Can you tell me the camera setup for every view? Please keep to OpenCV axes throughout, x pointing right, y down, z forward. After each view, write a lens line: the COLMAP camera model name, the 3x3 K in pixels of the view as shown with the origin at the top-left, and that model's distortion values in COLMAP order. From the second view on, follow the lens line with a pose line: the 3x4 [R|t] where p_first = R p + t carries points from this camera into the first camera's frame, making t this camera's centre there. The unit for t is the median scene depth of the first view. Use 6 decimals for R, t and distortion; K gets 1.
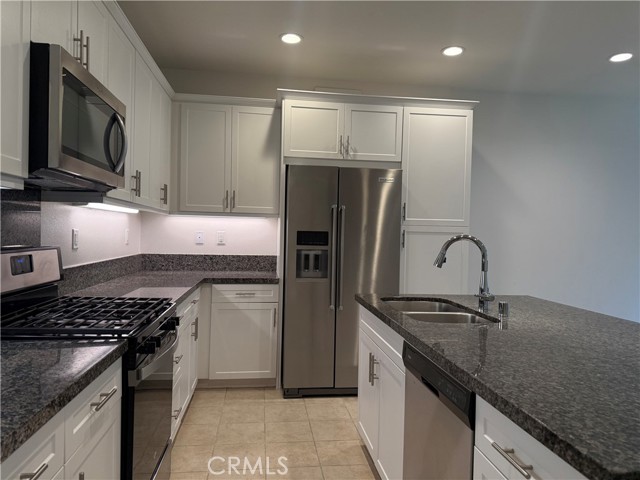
lens RADIAL K [[454.8, 0, 321.6], [0, 454.8, 238.9], [0, 0, 1]] dist [0.043378, -0.040119]
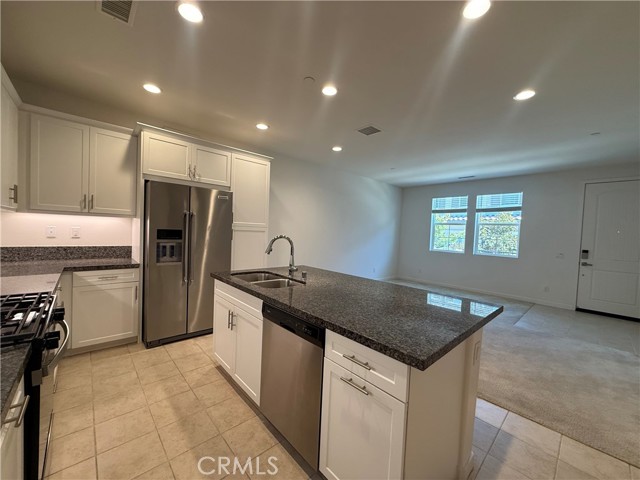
lens RADIAL K [[256.0, 0, 321.2], [0, 256.0, 240.2], [0, 0, 1]] dist [-0.001531, 0.000664]
pose [[0.816757, -0.010207, 0.576891, -0.094742], [-0.014009, 0.999198, 0.037513, -0.020009], [-0.576811, -0.038721, 0.815959, 0.067424]]
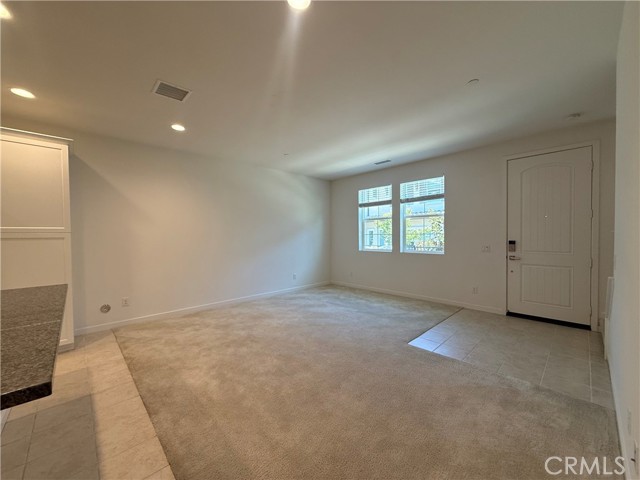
lens RADIAL K [[256.0, 0, 320.3], [0, 256.0, 240.5], [0, 0, 1]] dist [-0.001531, 0.000664]
pose [[0.803871, -0.043694, 0.593197, 0.514218], [0.036837, 0.999041, 0.023669, 0.005682], [-0.593662, 0.002824, 0.804709, -0.037838]]
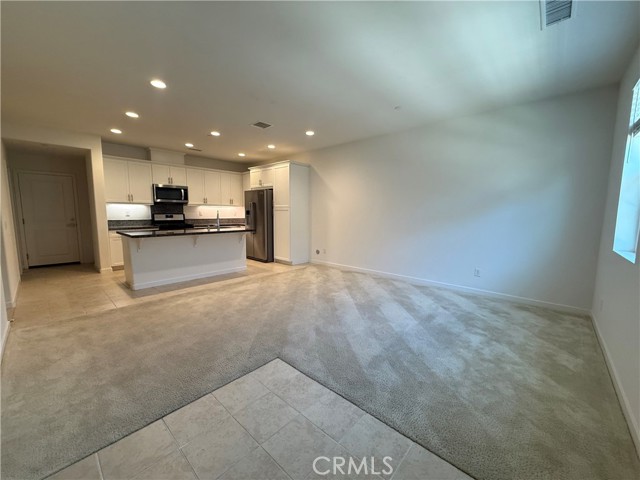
lens RADIAL K [[256.0, 0, 318.5], [0, 256.0, 238.2], [0, 0, 1]] dist [-0.001531, 0.000664]
pose [[0.641990, 0.061379, -0.764253, 1.772124], [-0.003765, 0.997031, 0.076911, 0.040970], [0.766704, -0.046498, 0.640315, 0.169948]]
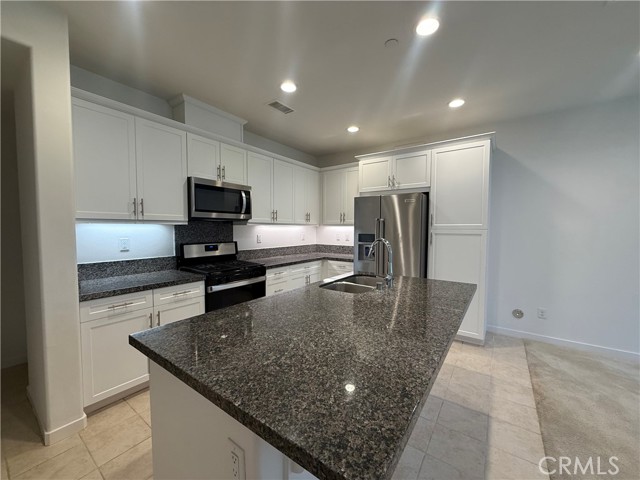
lens RADIAL K [[256.0, 0, 317.6], [0, 256.0, 239.2], [0, 0, 1]] dist [-0.001531, 0.000664]
pose [[0.727275, 0.010155, -0.686271, 0.522841], [0.003066, 0.999832, 0.018045, -0.014664], [0.686339, -0.015228, 0.727122, 0.145780]]
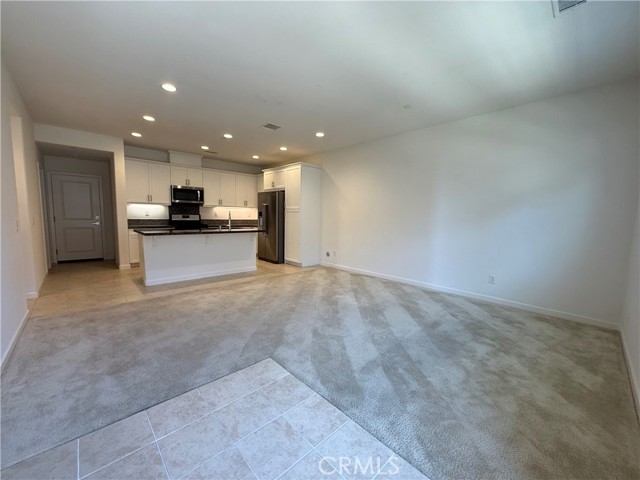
lens RADIAL K [[256.0, 0, 318.5], [0, 256.0, 238.6], [0, 0, 1]] dist [-0.001531, 0.000664]
pose [[0.582582, 0.063316, -0.810302, 1.800176], [-0.018638, 0.997740, 0.064562, 0.052068], [0.812559, -0.022510, 0.582445, 0.222146]]
